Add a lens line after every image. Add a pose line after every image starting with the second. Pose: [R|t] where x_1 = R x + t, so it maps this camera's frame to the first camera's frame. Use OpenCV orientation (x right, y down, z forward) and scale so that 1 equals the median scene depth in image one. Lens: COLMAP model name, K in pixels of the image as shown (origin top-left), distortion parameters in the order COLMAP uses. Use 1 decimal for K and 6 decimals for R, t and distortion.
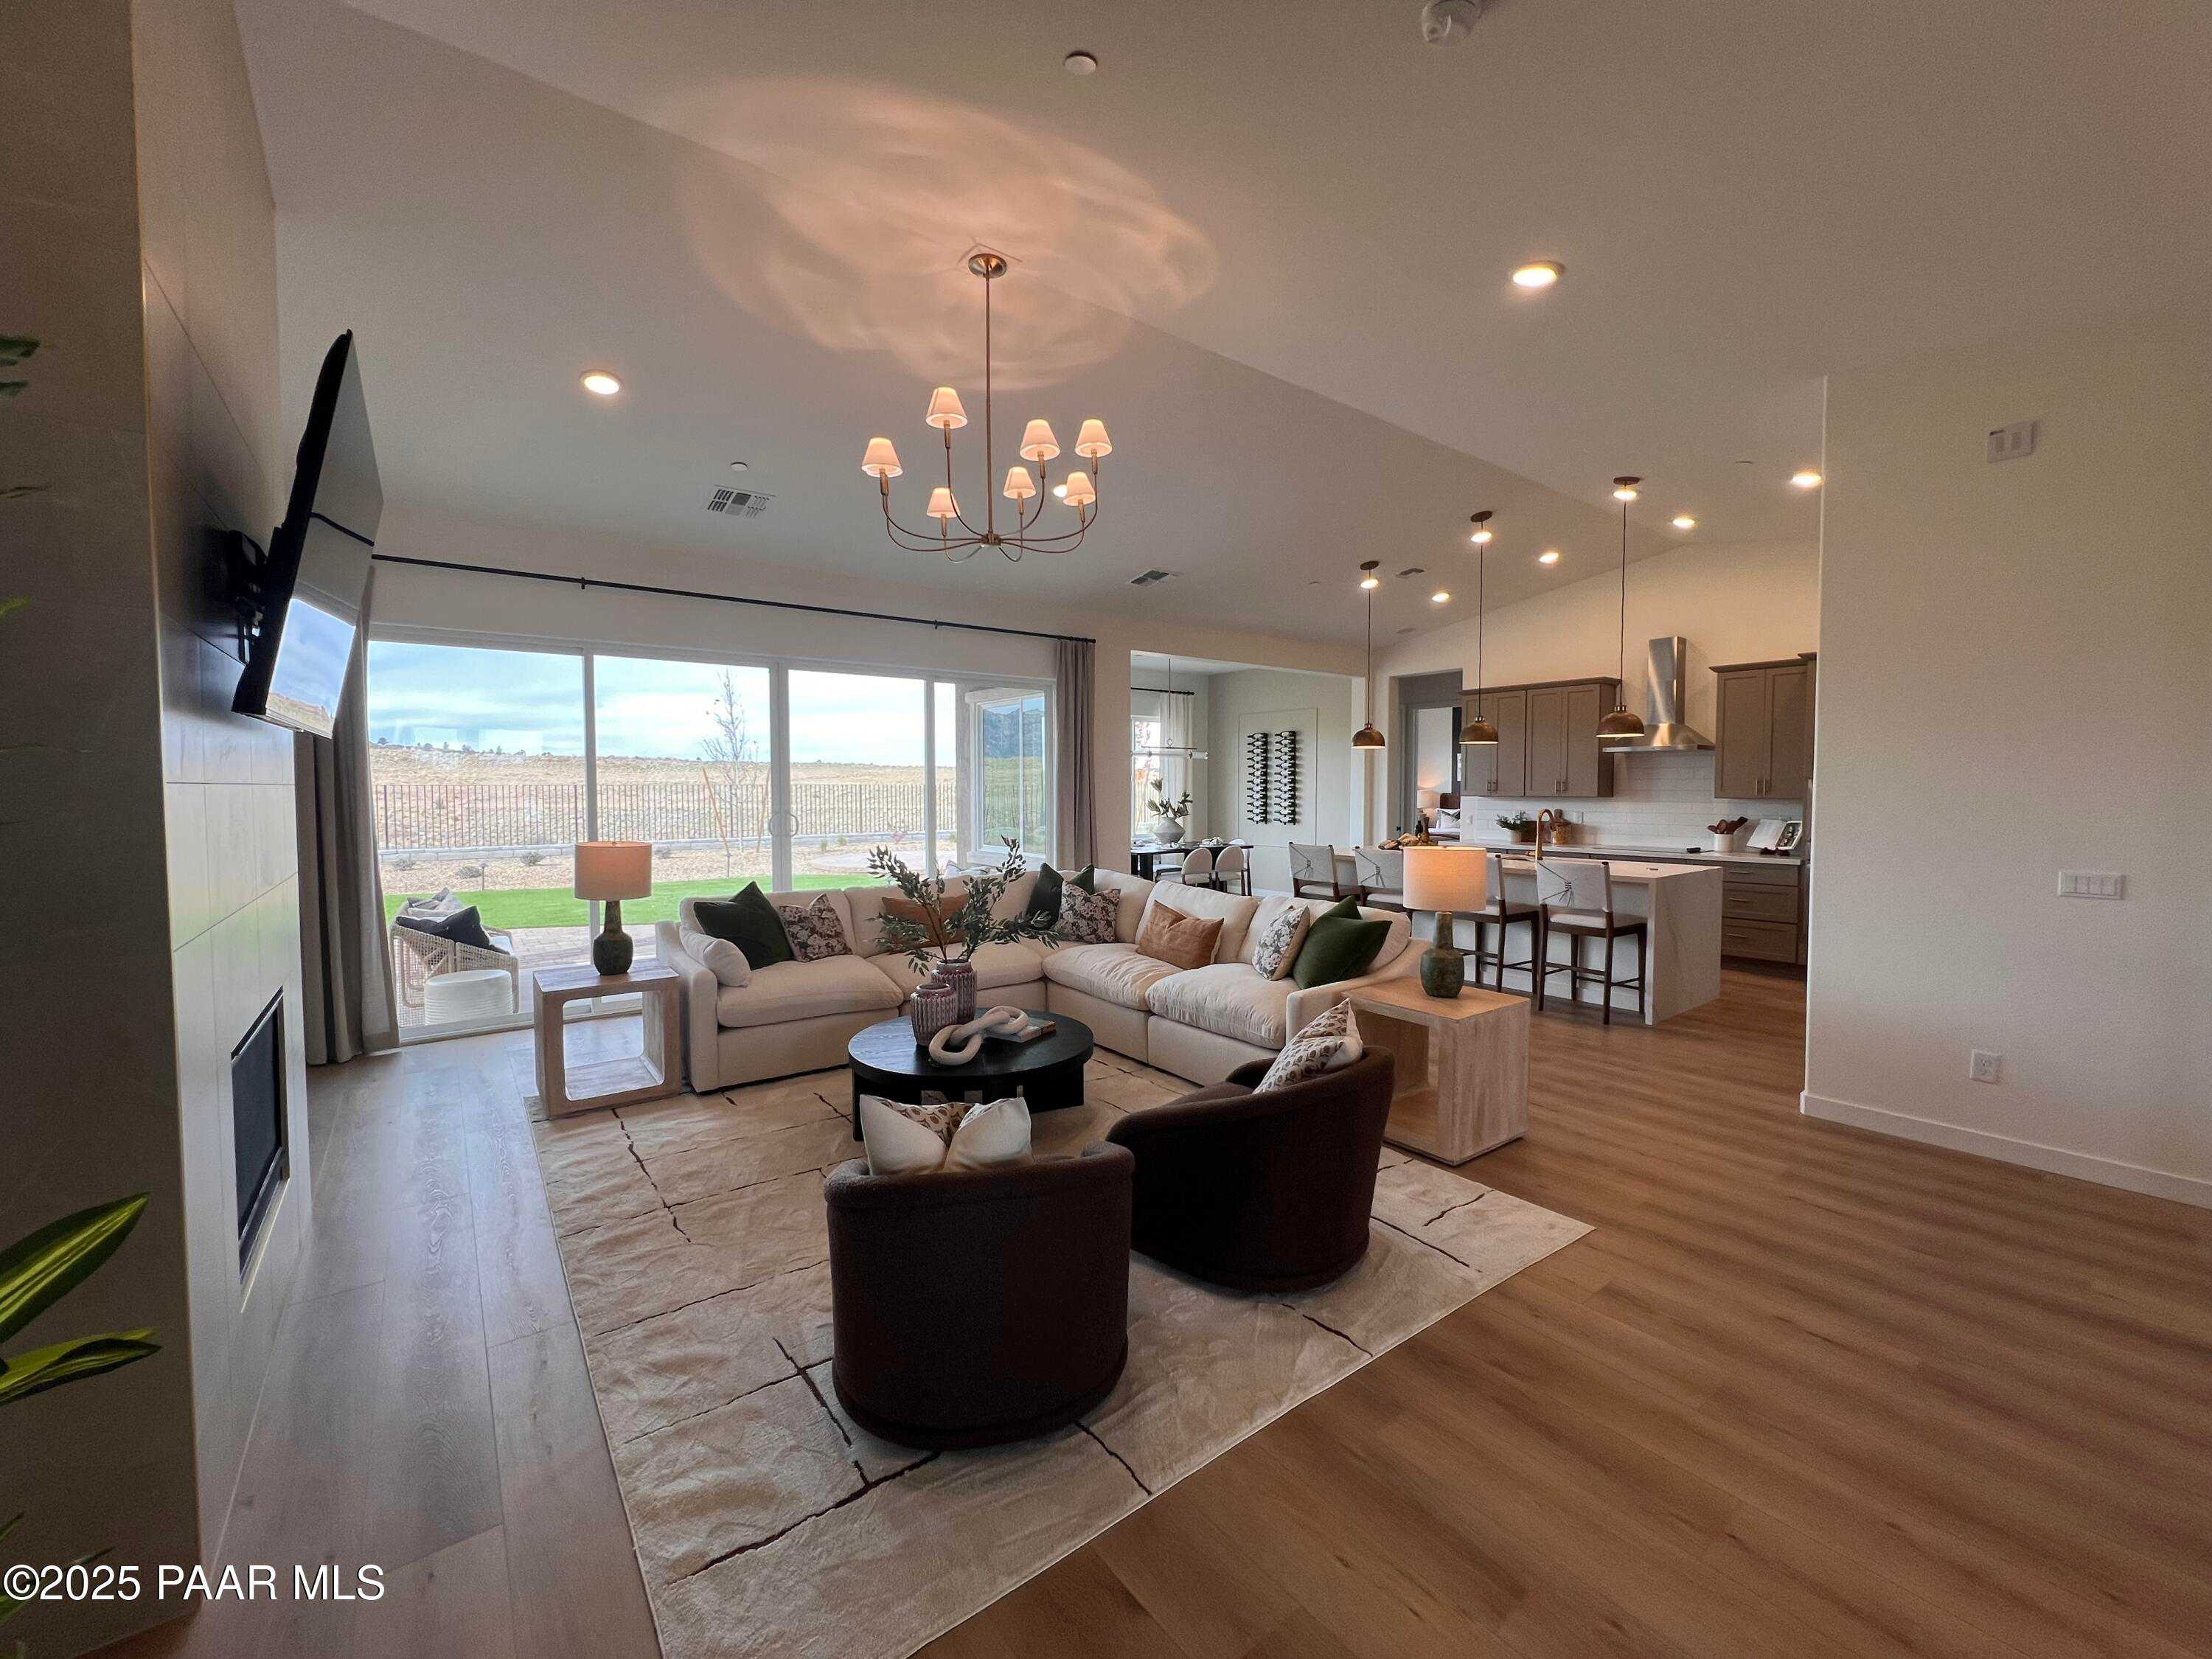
lens RADIAL K [[895.1, 0, 1106.0], [0, 895.1, 829.5], [0, 0, 1]] dist [0.000591, -0.000129]
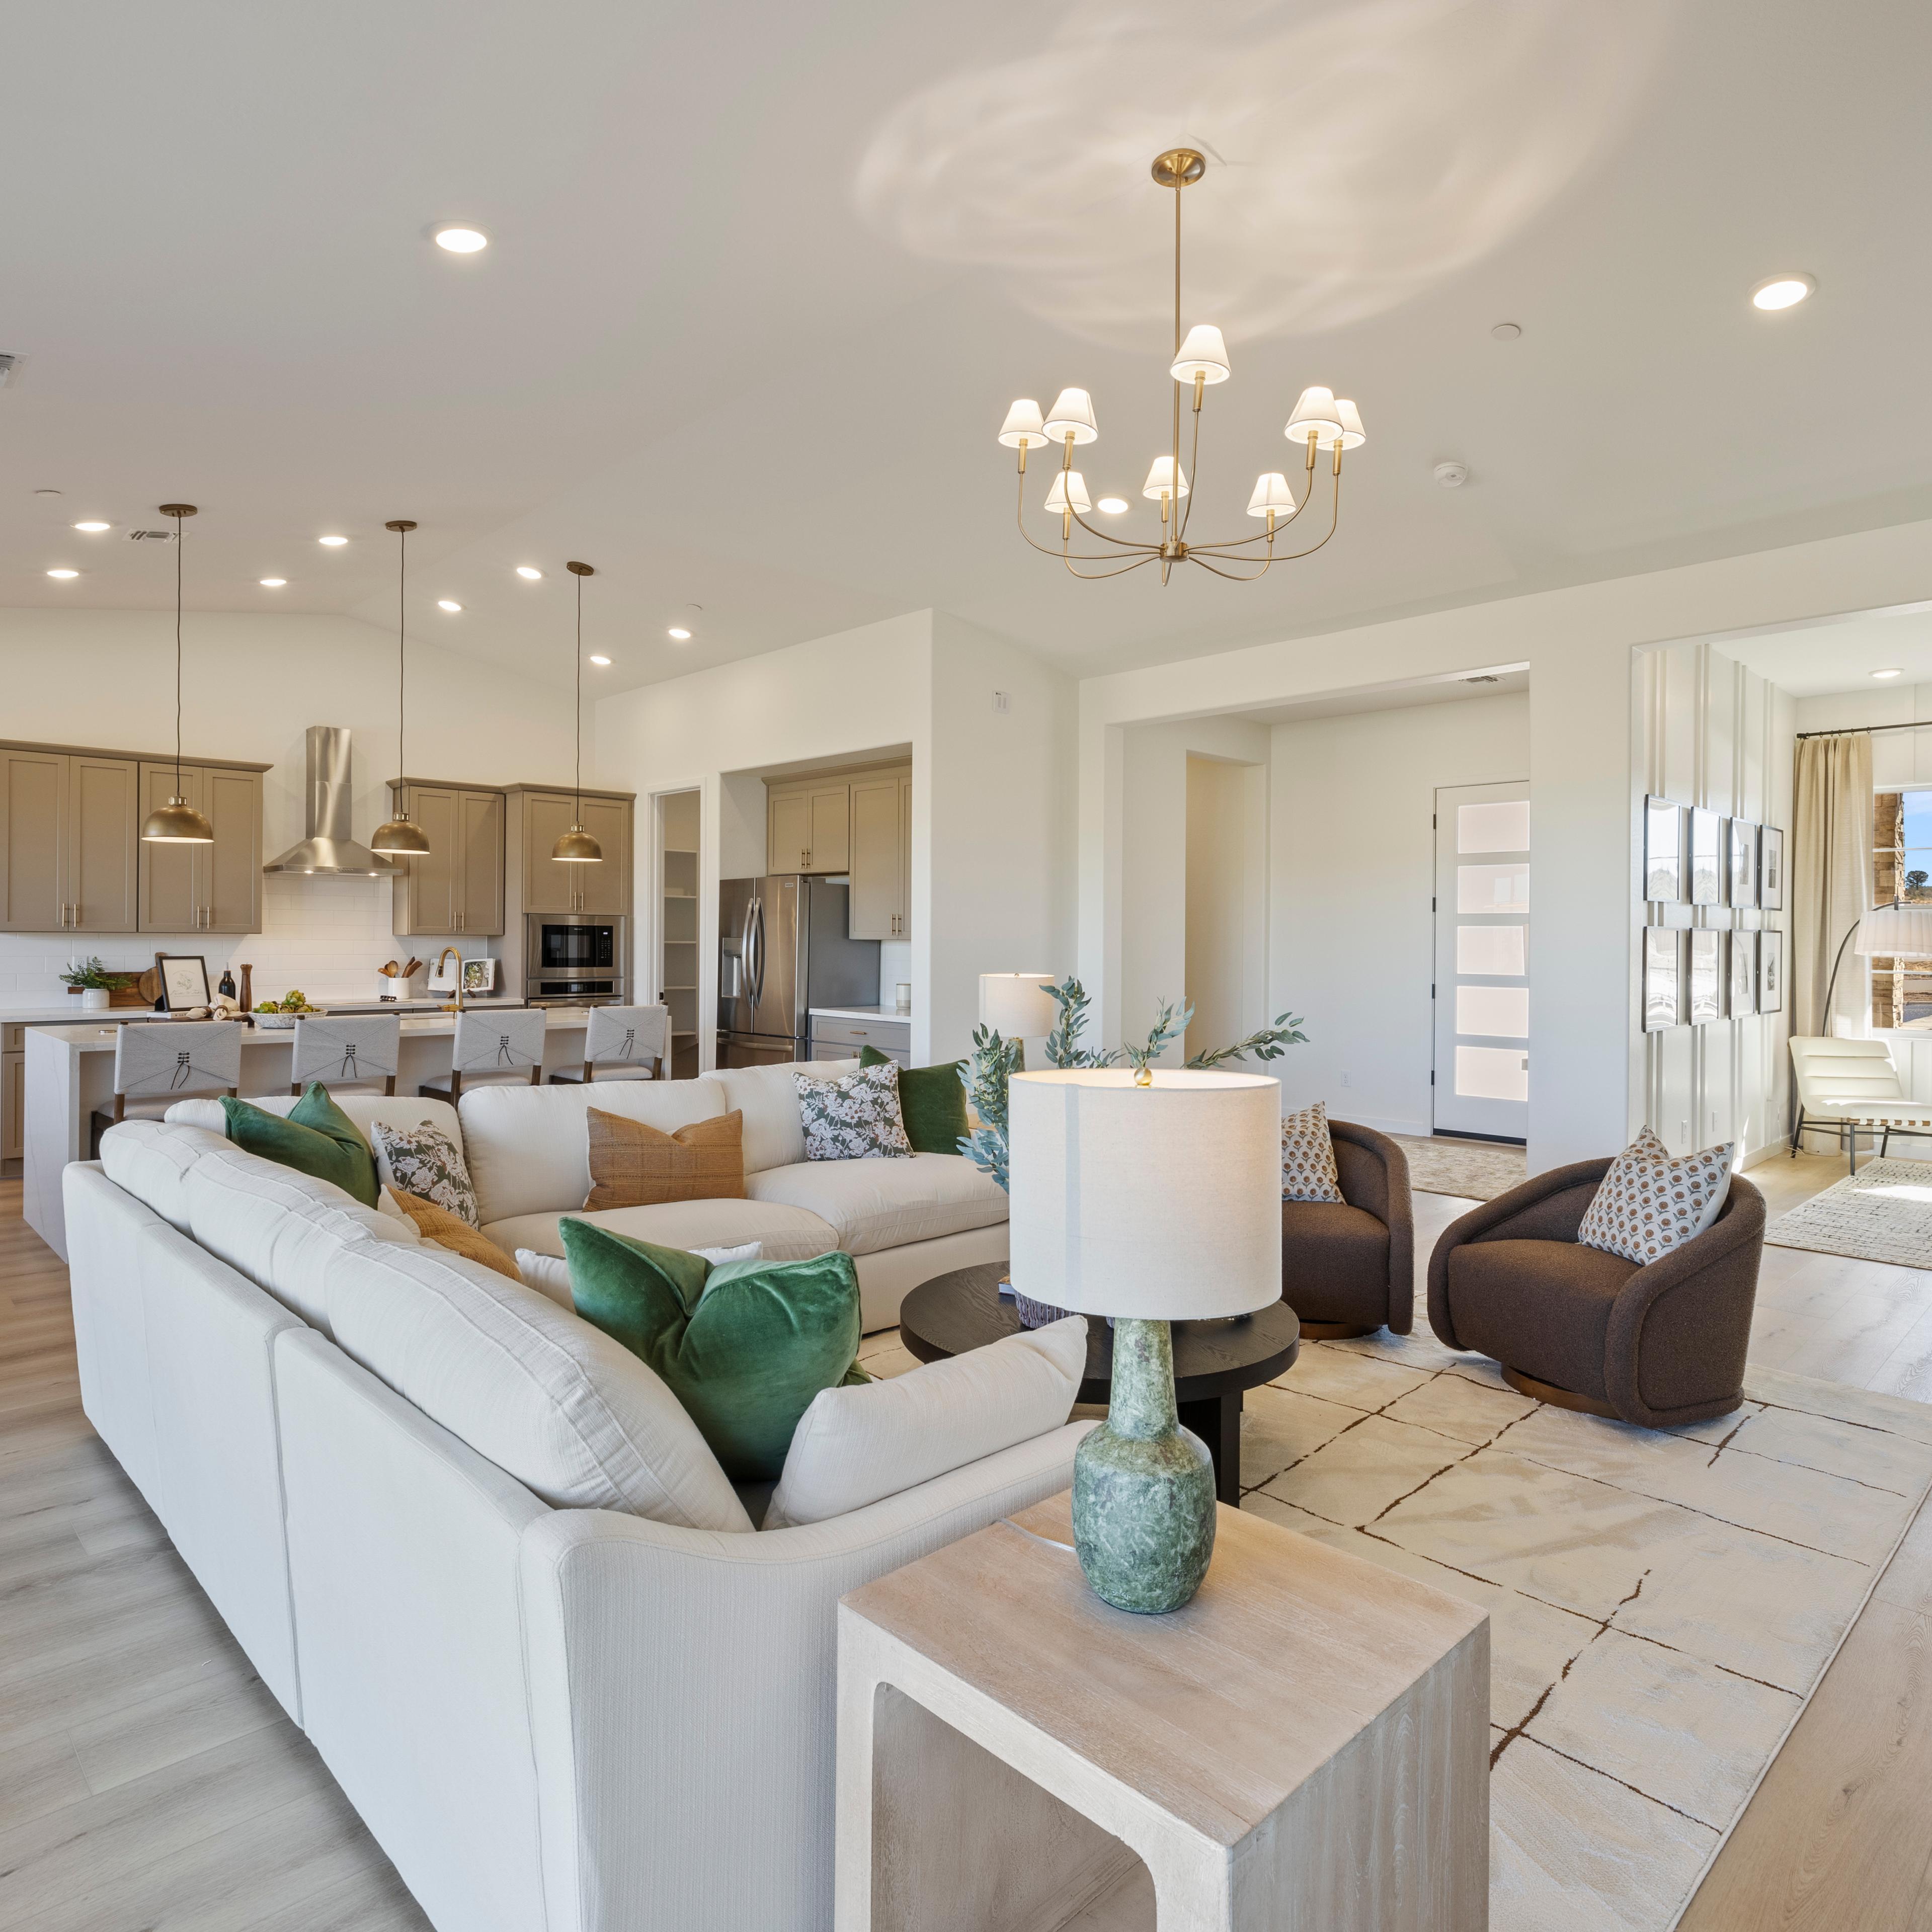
lens RADIAL K [[1242.4, 0, 959.7], [0, 1242.4, 937.7], [0, 0, 1]] dist [0.002020, 0.004141]
pose [[-0.126110, -0.000283, 0.992016, -0.498129], [0.040737, 0.999155, 0.005464, -0.015809], [-0.991179, 0.041100, -0.125992, 0.600042]]
